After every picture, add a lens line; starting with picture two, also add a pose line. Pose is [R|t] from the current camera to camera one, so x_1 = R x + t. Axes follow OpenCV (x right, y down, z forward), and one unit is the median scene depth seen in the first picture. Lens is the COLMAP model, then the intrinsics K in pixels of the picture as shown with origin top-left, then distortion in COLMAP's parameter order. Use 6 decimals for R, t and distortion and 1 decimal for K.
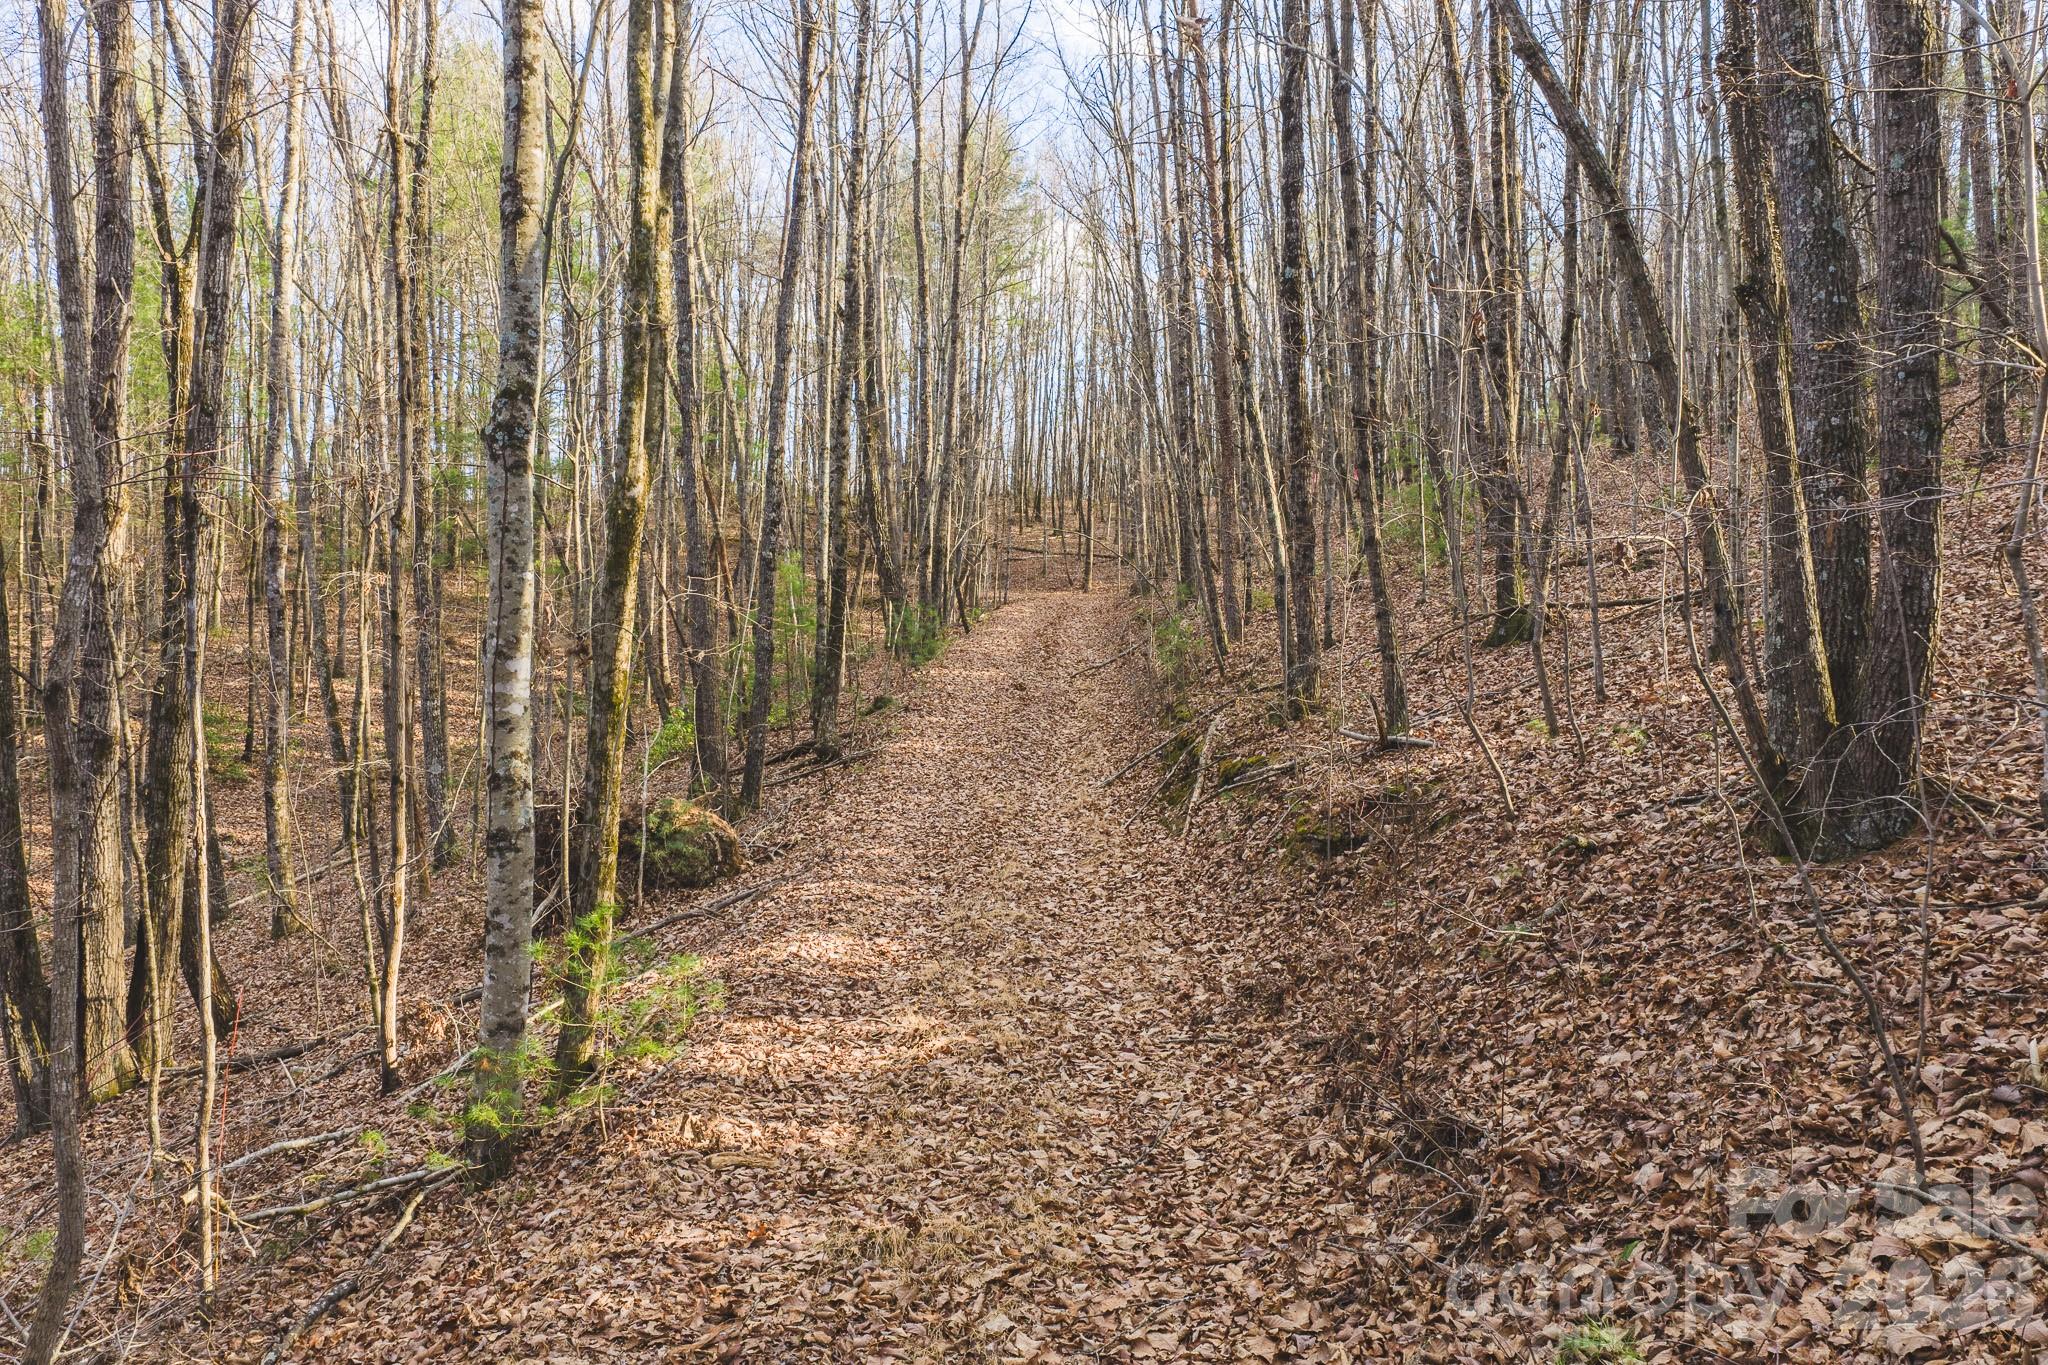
lens RADIAL K [[1697.3, 0, 1019.9], [0, 1697.3, 686.1], [0, 0, 1]] dist [0.007378, 0.002561]
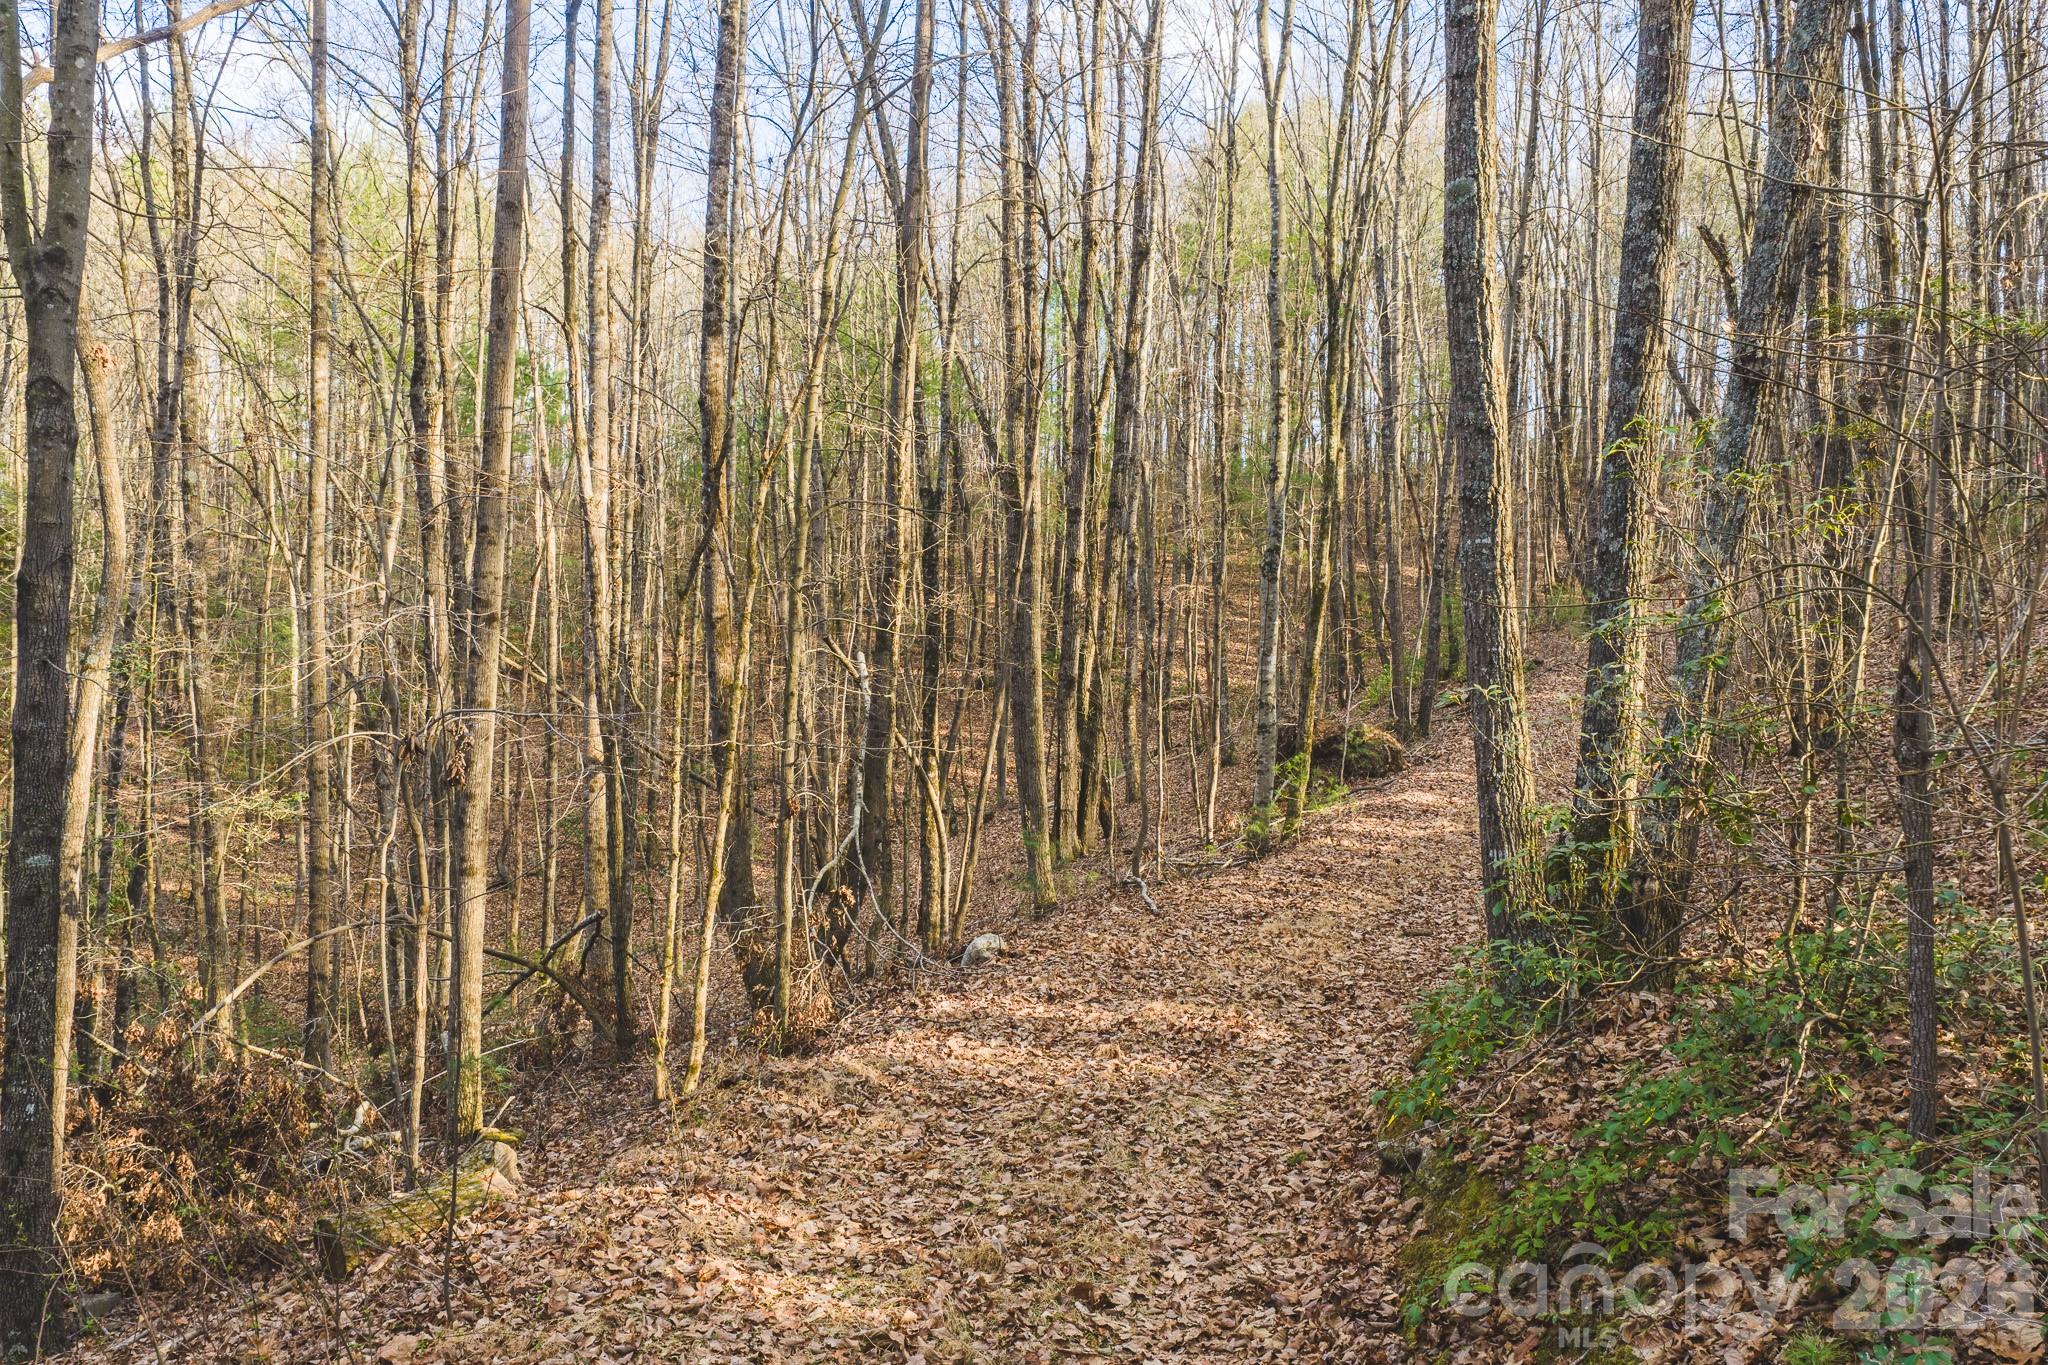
lens RADIAL K [[1697.3, 0, 1021.8], [0, 1697.3, 679.6], [0, 0, 1]] dist [0.007378, 0.002561]
pose [[0.904496, 0.030516, -0.425388, 0.361353], [-0.018141, 0.999287, 0.033114, -0.047613], [0.426095, -0.022234, 0.904405, -1.174071]]
